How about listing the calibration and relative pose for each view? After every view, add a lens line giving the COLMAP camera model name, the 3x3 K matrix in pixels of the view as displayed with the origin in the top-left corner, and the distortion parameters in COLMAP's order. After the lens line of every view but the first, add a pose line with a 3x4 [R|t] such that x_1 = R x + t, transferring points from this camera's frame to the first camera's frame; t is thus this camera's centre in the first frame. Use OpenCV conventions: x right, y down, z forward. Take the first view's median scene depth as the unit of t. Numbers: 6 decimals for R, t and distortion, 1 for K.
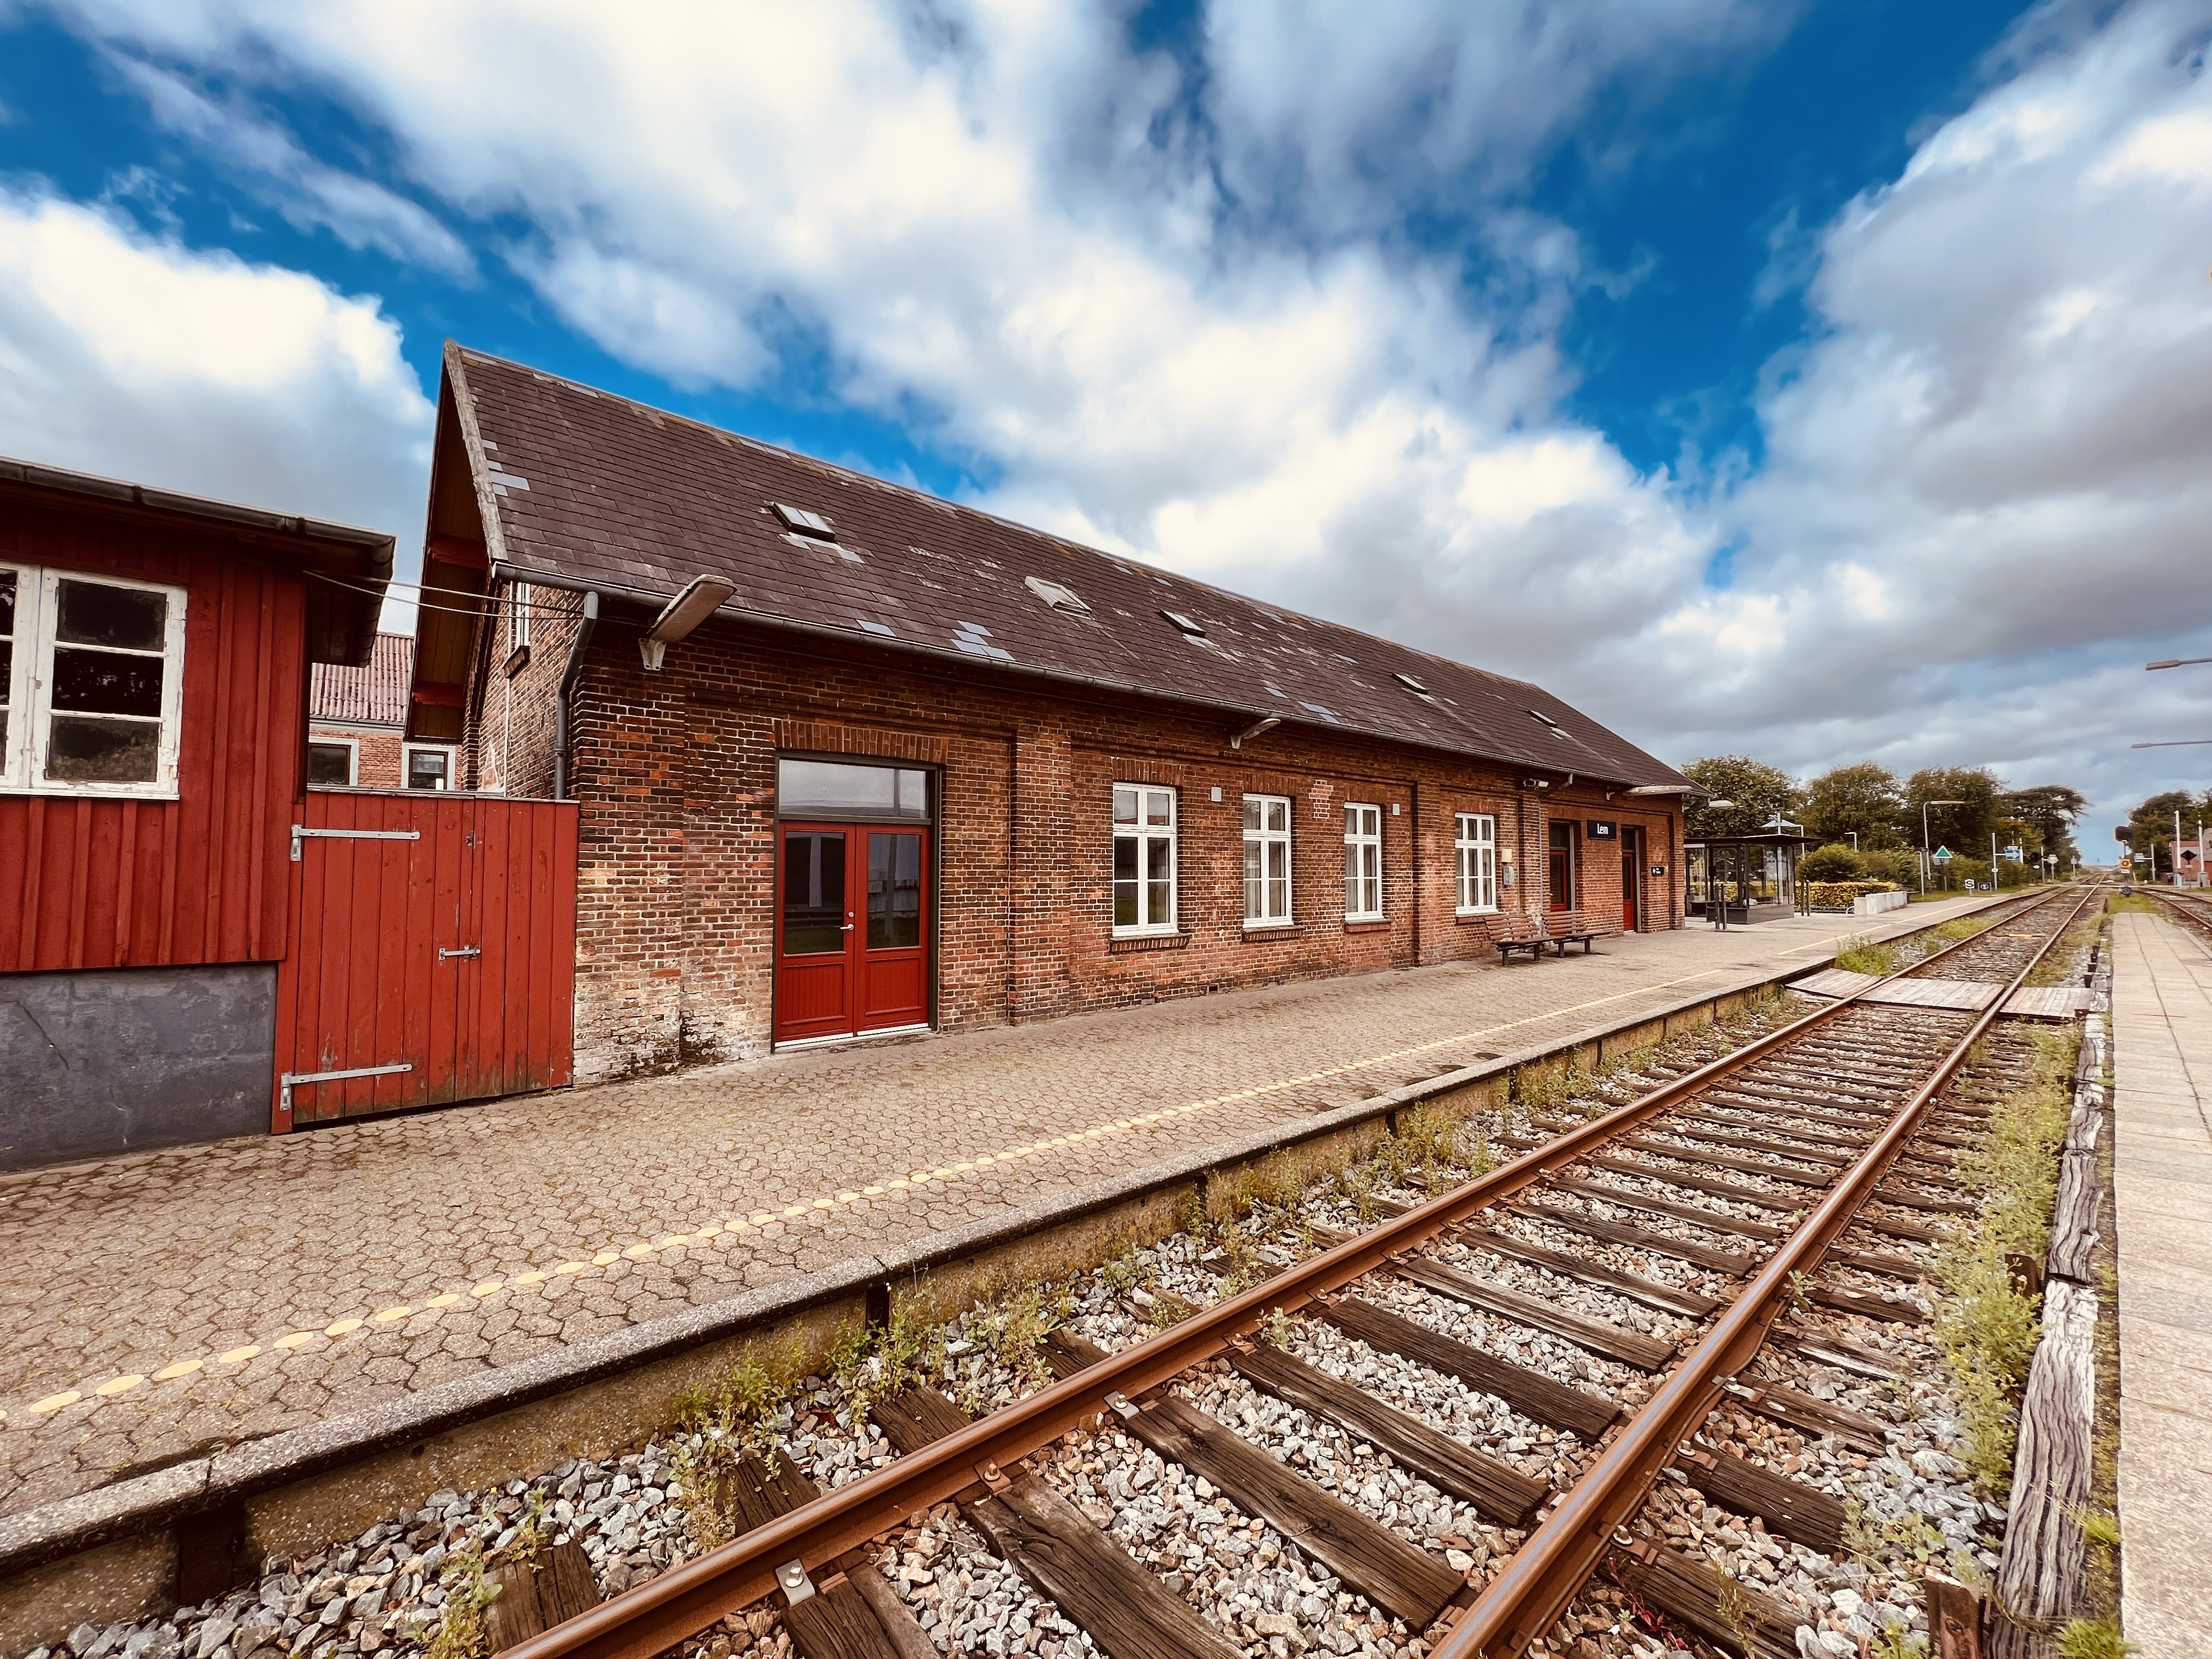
lens RADIAL K [[904.1, 0, 1131.6], [0, 904.1, 834.5], [0, 0, 1]] dist [0.000050, 0.000079]
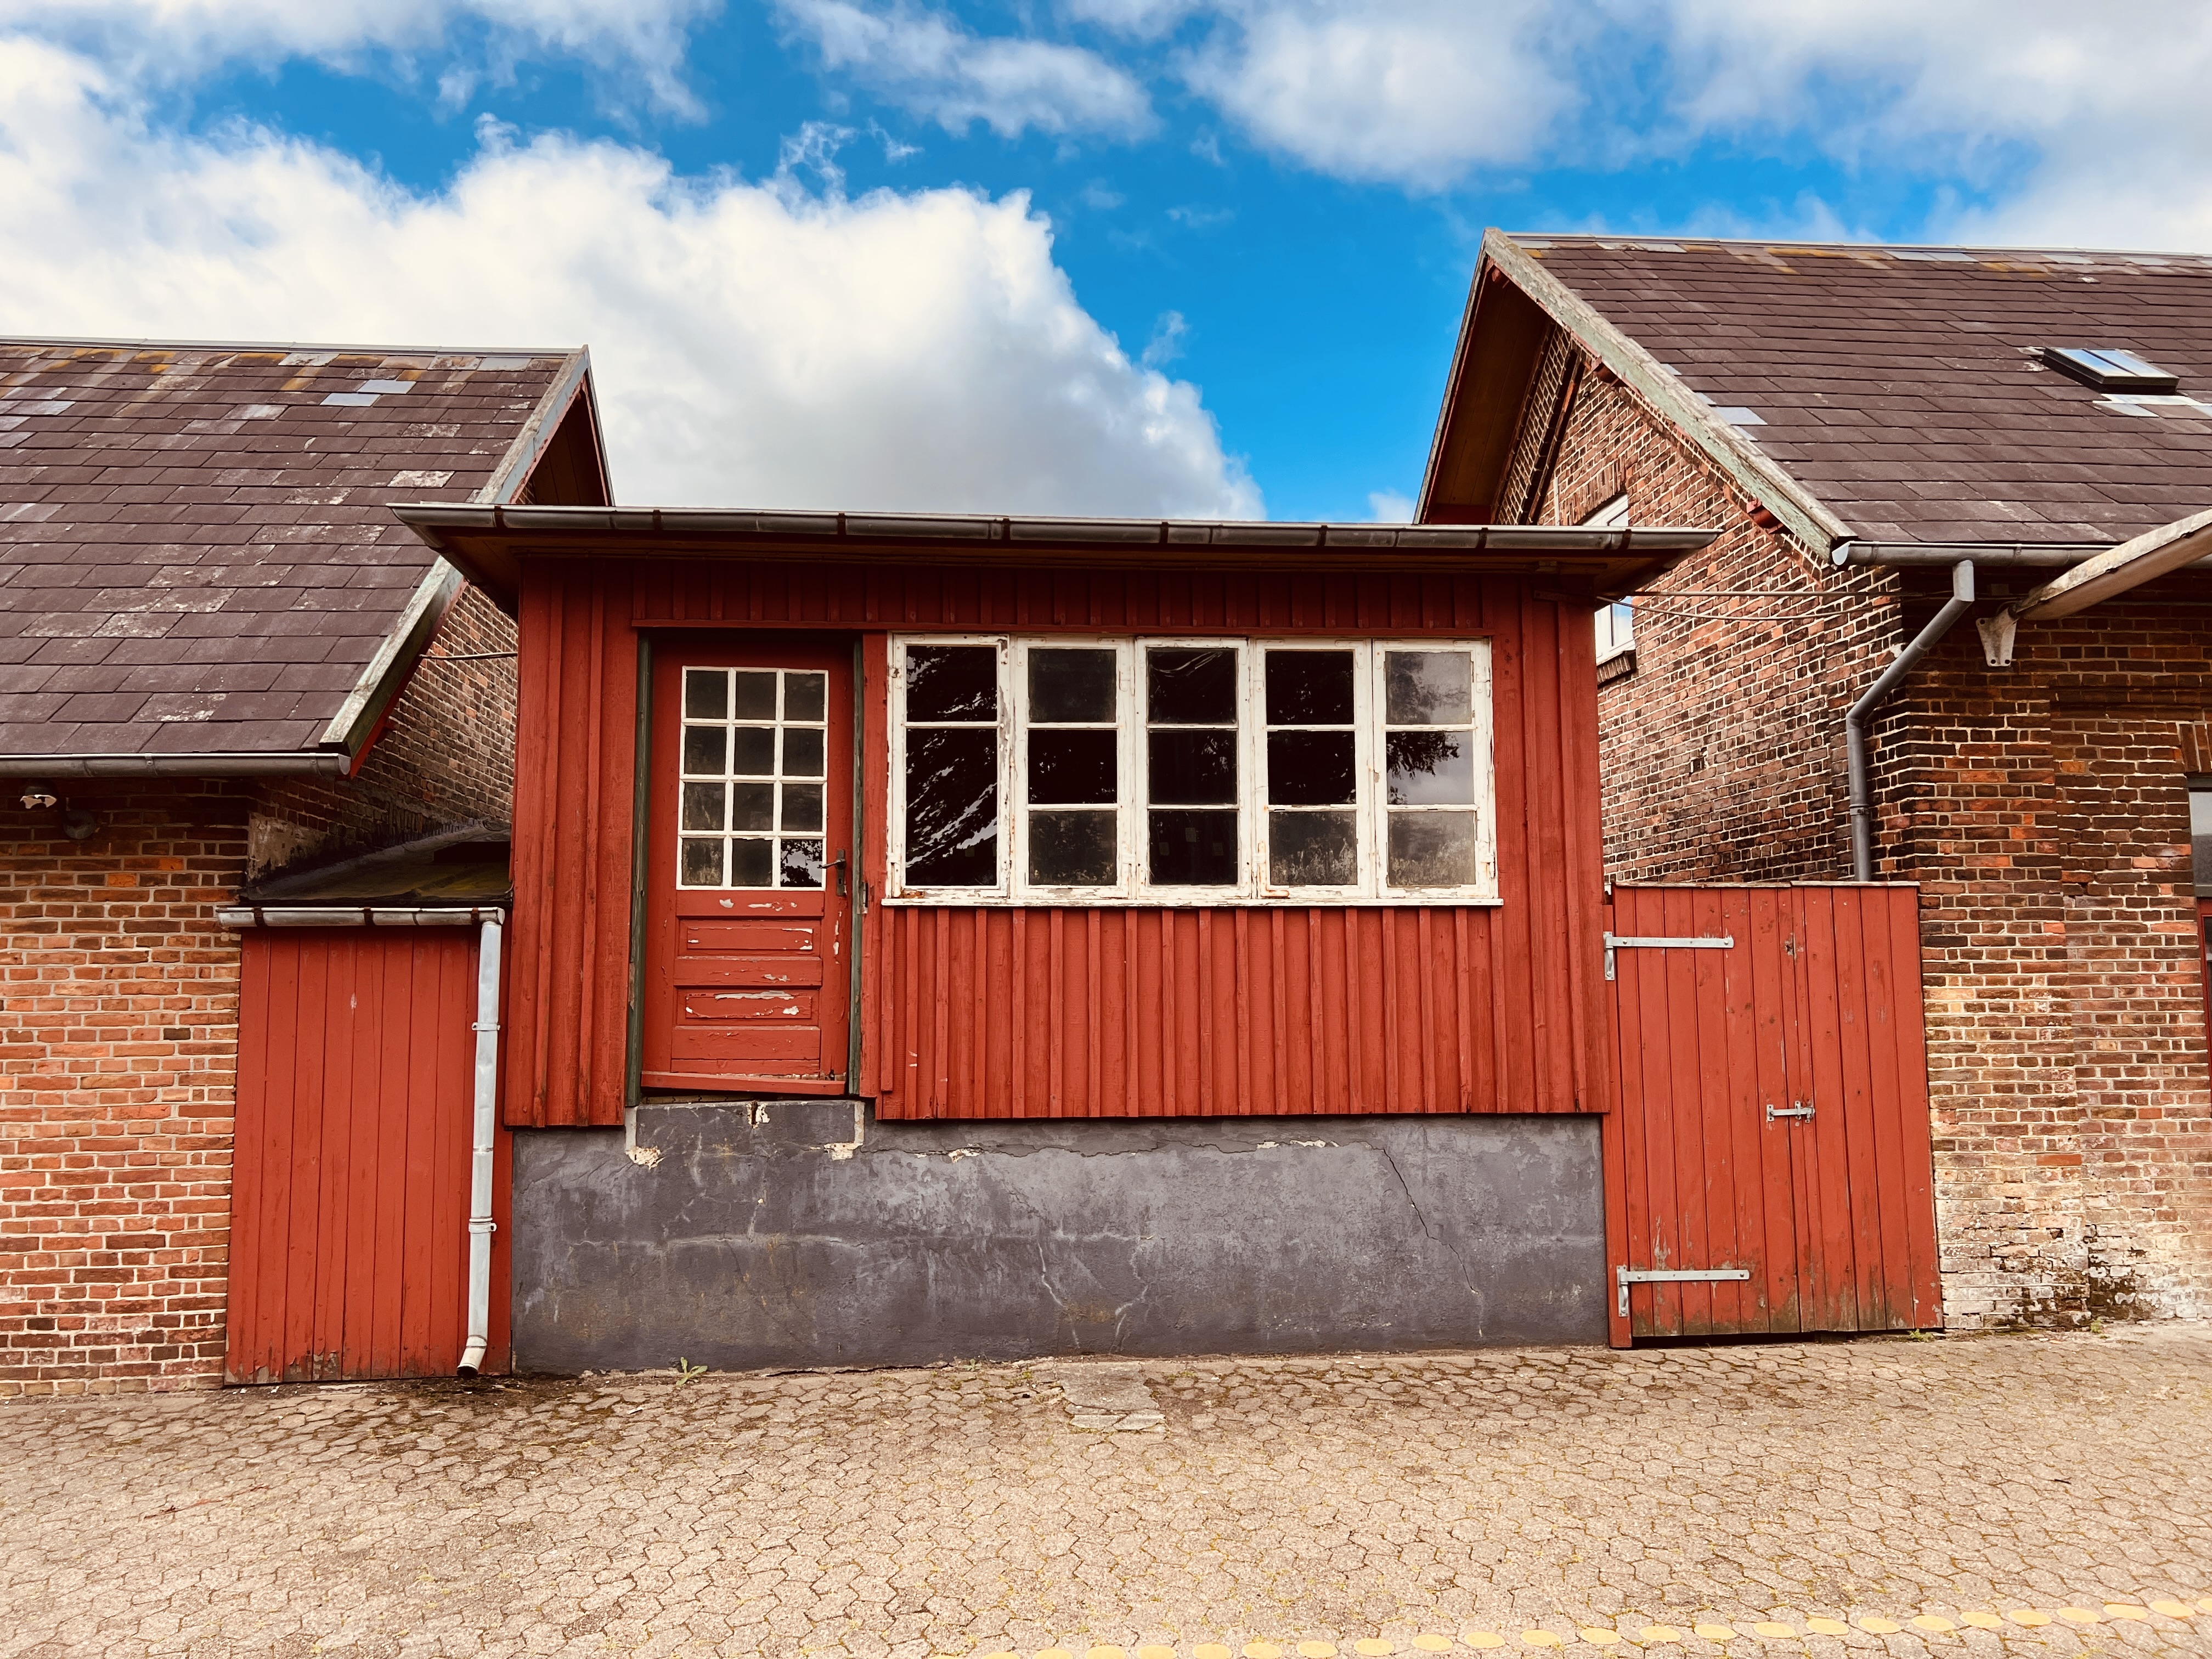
lens RADIAL K [[1674.5, 0, 1106.0], [0, 1674.5, 829.5], [0, 0, 1]] dist [0.055902, -0.067341]
pose [[0.792747, -0.067339, -0.605820, -0.318571], [0.034864, 0.997261, -0.065227, -0.015201], [0.608553, 0.030587, 0.792924, -0.294350]]
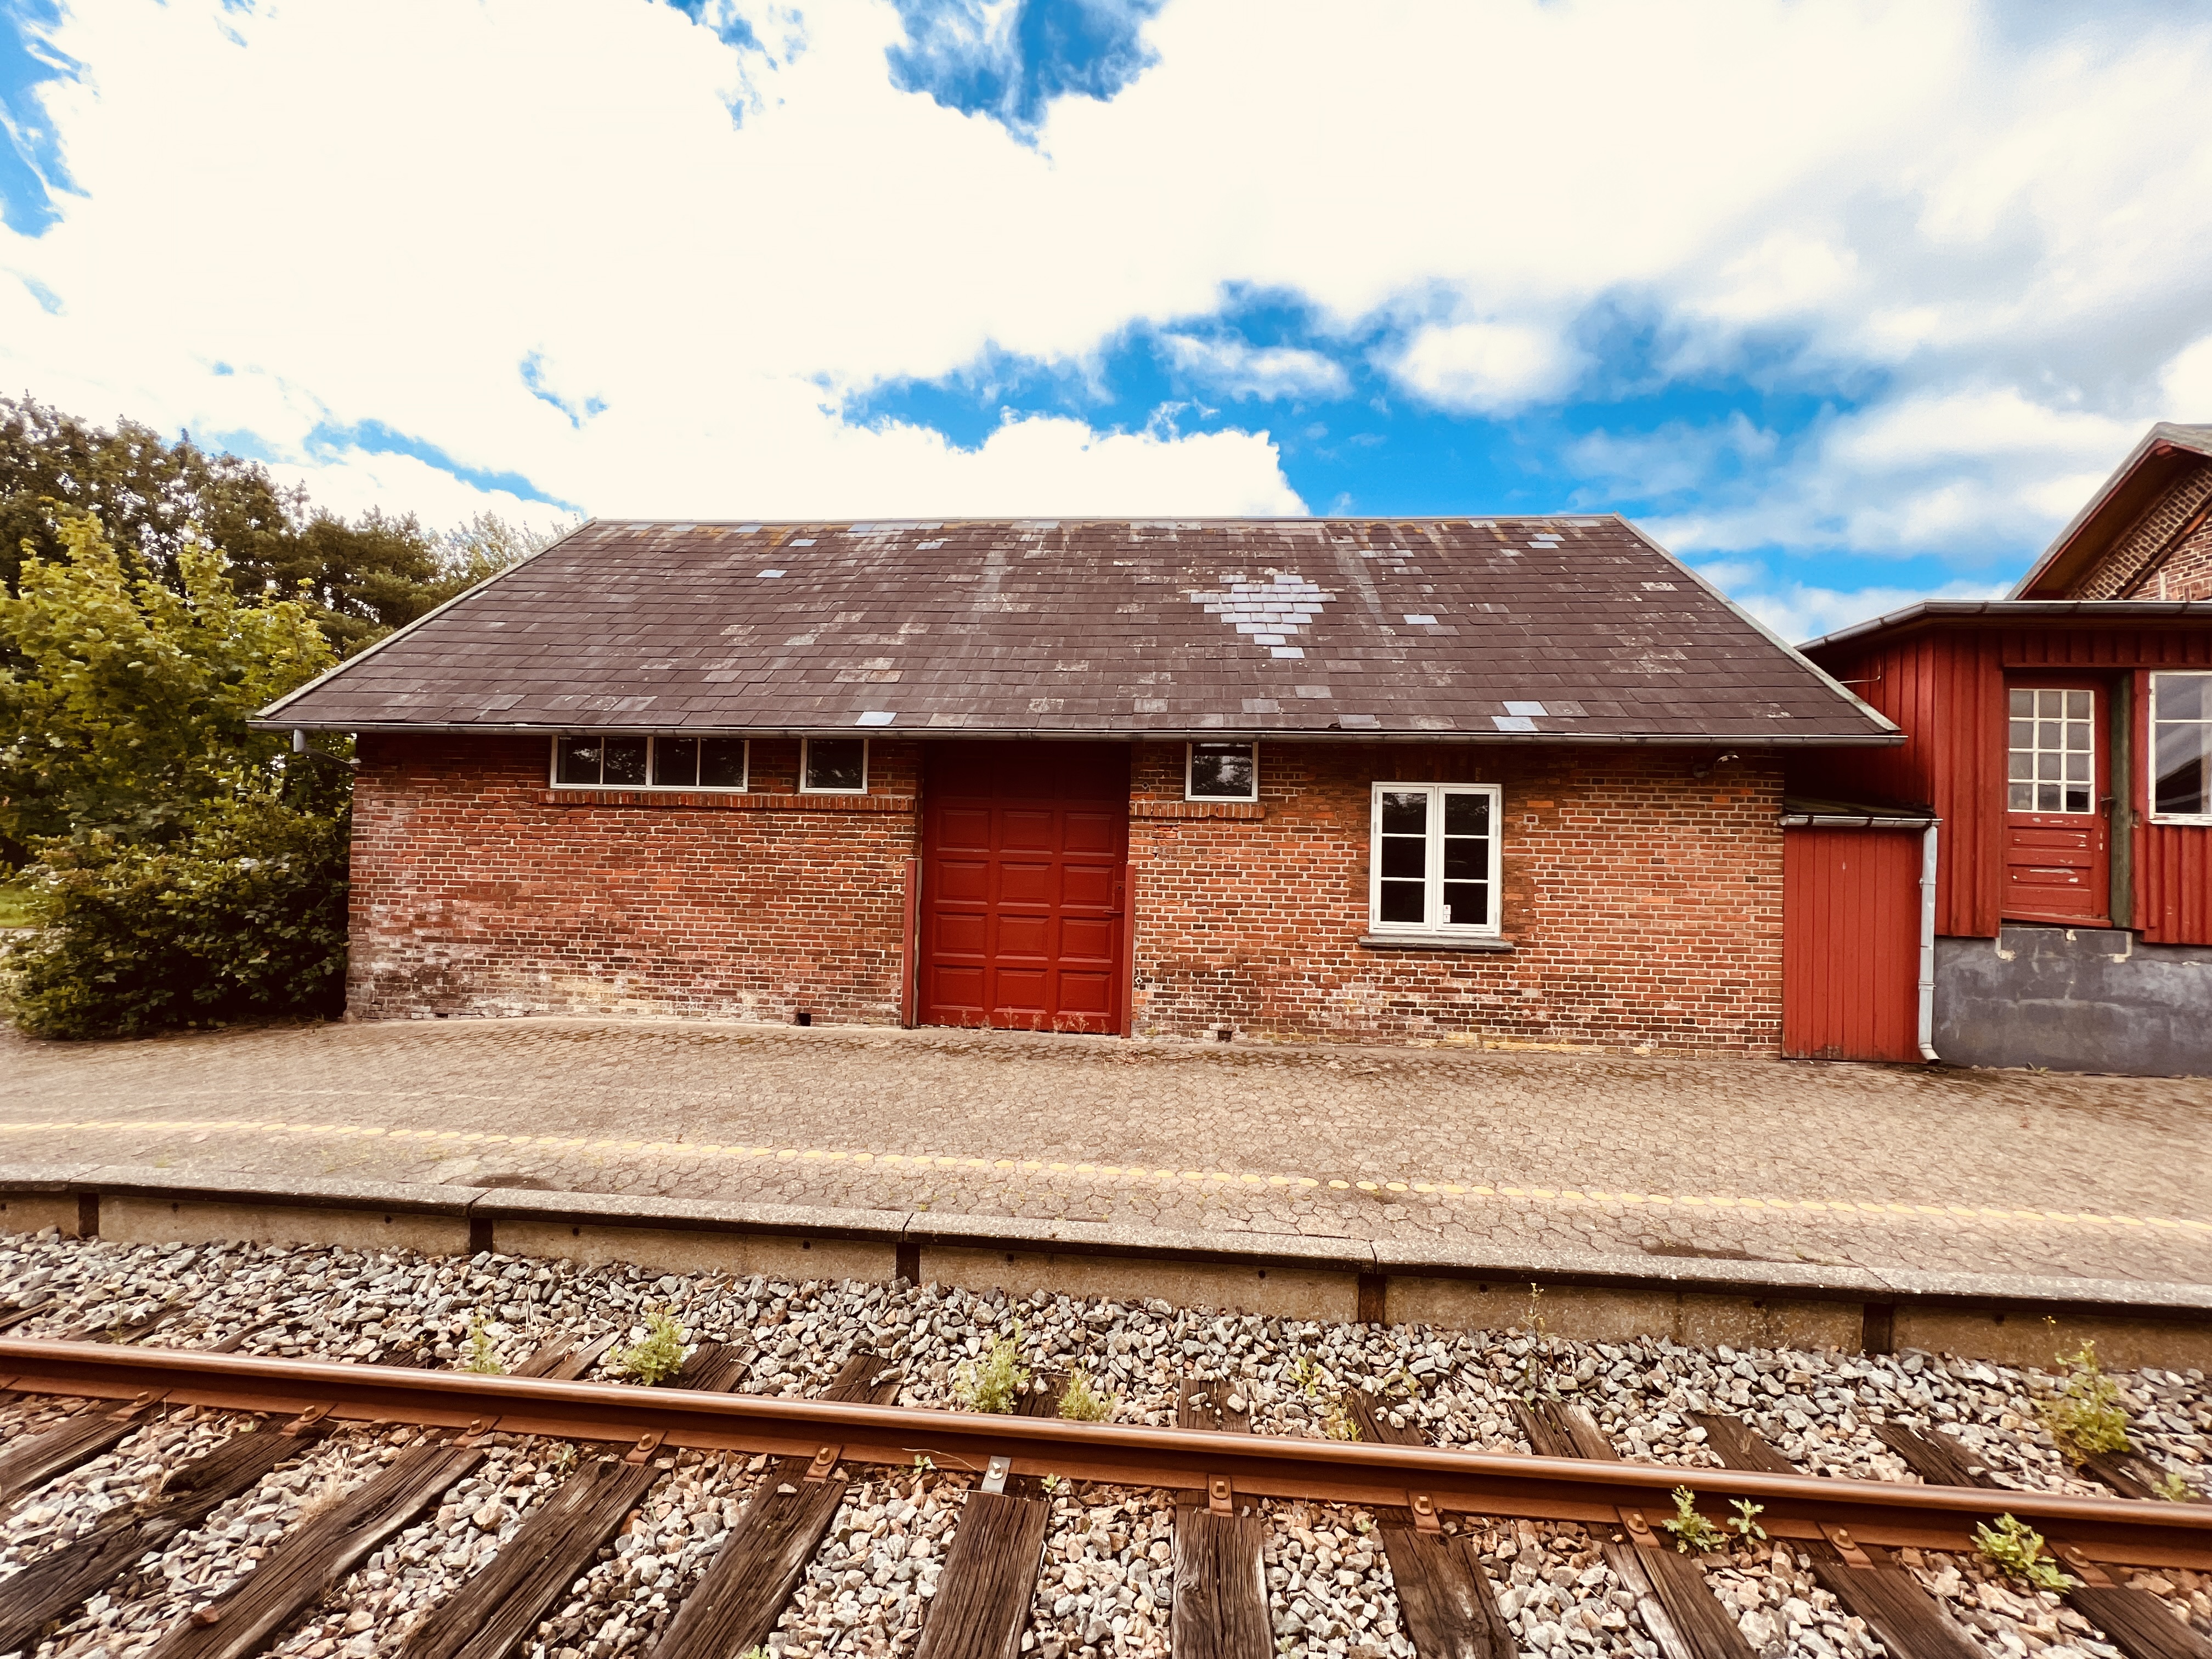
lens RADIAL K [[836.3, 0, 1100.5], [0, 836.3, 822.4], [0, 0, 1]] dist [0.000865, 0.000195]
pose [[0.677312, 0.000145, -0.735696, -1.761157], [0.005485, 0.999971, 0.005246, -0.080508], [0.735675, -0.007588, 0.677292, -1.553669]]
